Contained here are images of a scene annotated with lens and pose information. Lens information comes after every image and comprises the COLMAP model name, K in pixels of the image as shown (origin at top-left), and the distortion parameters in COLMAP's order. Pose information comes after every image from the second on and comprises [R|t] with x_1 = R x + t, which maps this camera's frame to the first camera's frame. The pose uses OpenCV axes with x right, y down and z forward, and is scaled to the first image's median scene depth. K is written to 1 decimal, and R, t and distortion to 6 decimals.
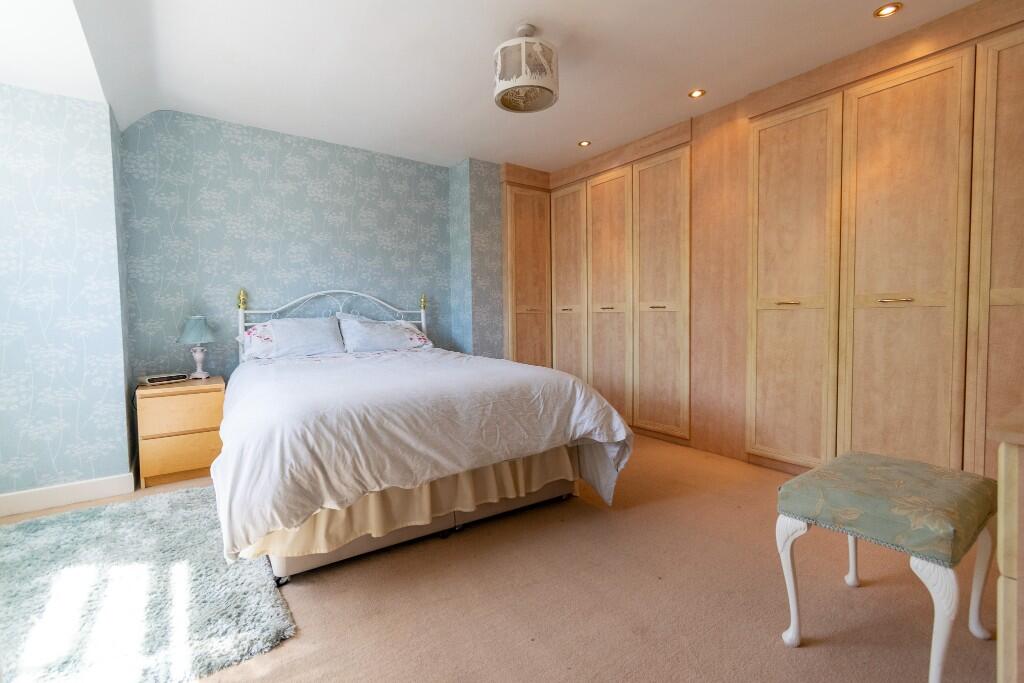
lens RADIAL K [[449.8, 0, 509.8], [0, 449.8, 340.1], [0, 0, 1]] dist [0.004254, -0.000476]
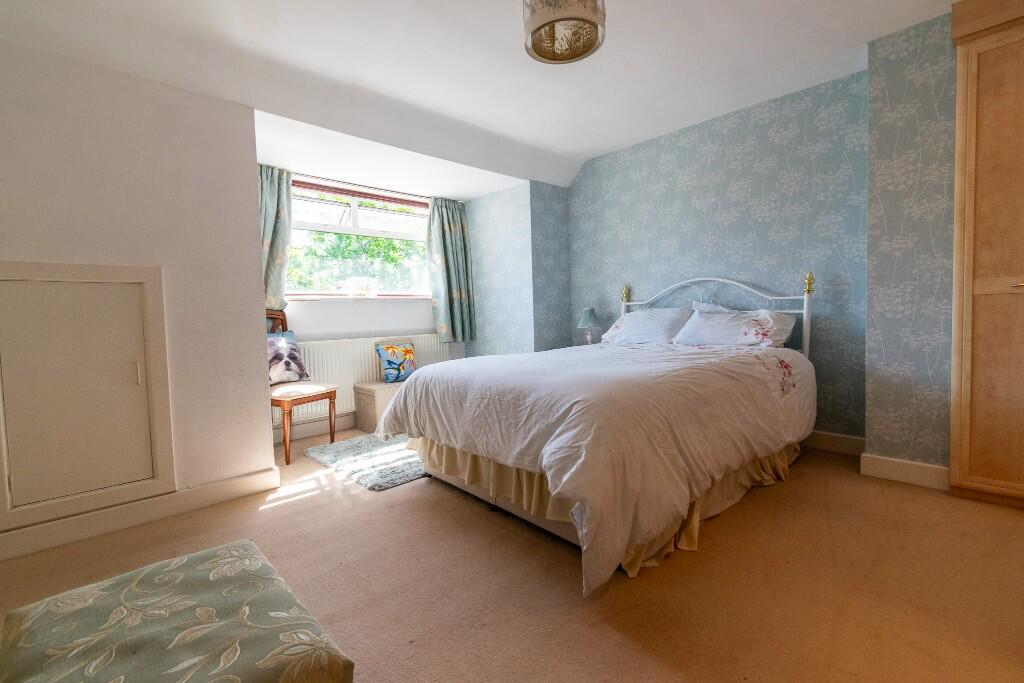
lens RADIAL K [[449.8, 0, 509.9], [0, 449.8, 336.0], [0, 0, 1]] dist [0.004254, -0.000476]
pose [[0.137363, 0.058071, -0.988817, 0.515465], [-0.030234, 0.998061, 0.054414, -0.029897], [0.990059, 0.022422, 0.138852, 0.484971]]
